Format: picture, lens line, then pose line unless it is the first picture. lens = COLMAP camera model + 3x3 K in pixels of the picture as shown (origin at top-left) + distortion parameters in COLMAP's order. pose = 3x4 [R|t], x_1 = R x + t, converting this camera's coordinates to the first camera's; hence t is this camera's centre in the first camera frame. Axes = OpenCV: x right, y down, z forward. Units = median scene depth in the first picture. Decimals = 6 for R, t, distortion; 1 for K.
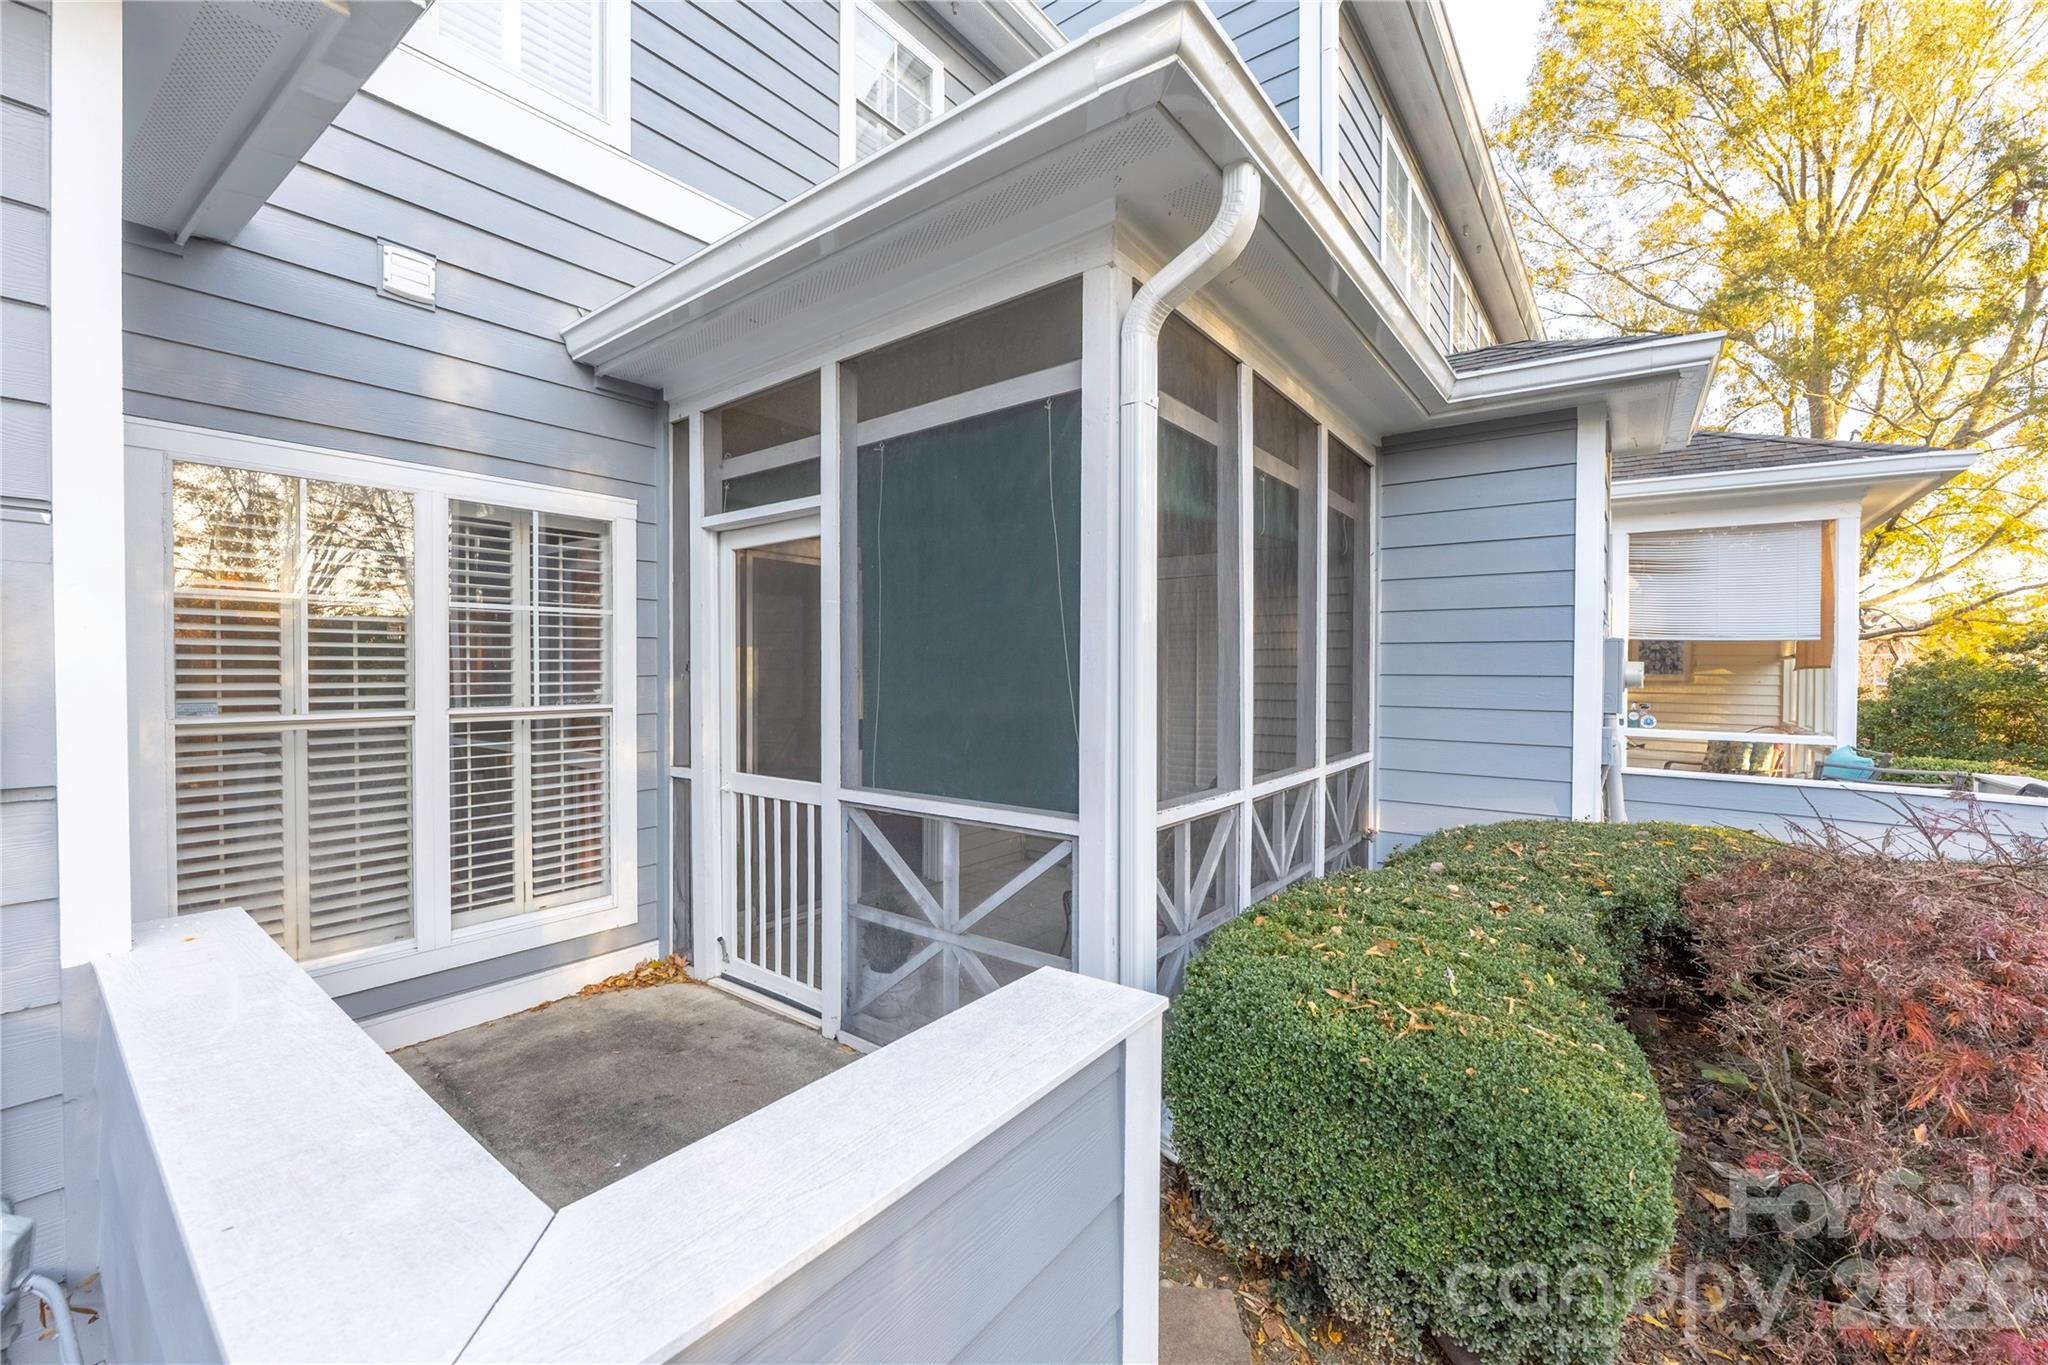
lens RADIAL K [[817.9, 0, 1024.0], [0, 817.9, 682.5], [0, 0, 1]] dist [-0.000742, -0.000027]
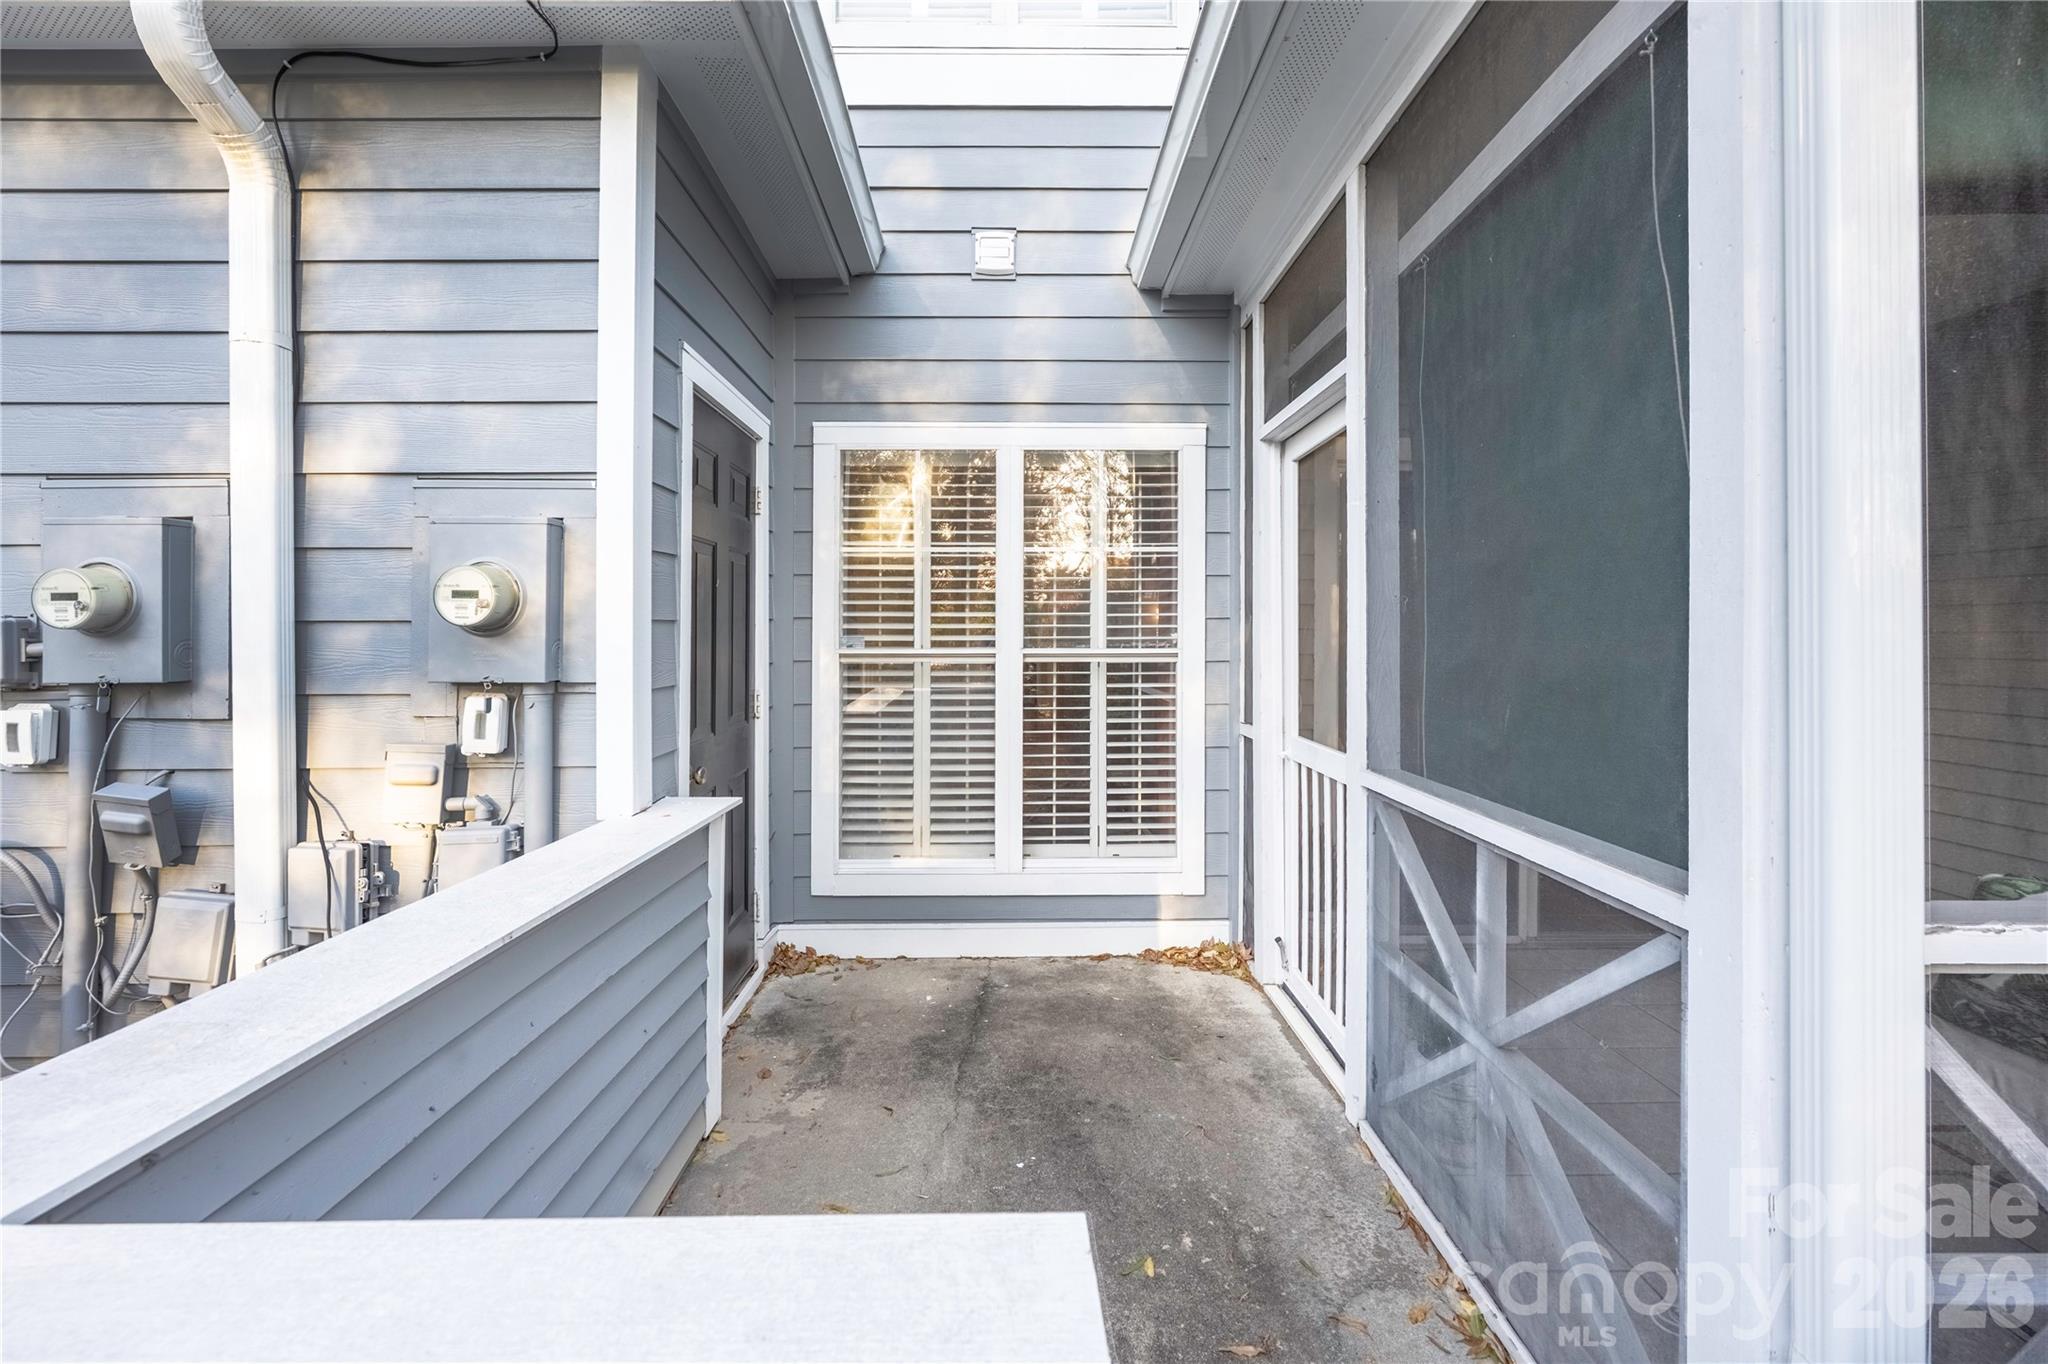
lens RADIAL K [[850.6, 0, 1025.1], [0, 850.6, 627.1], [0, 0, 1]] dist [-0.001048, 0.000123]
pose [[0.621395, -0.006393, -0.783472, 0.148375], [-0.010778, 0.999802, -0.016707, 0.021423], [0.783424, 0.018826, 0.621203, 0.292102]]
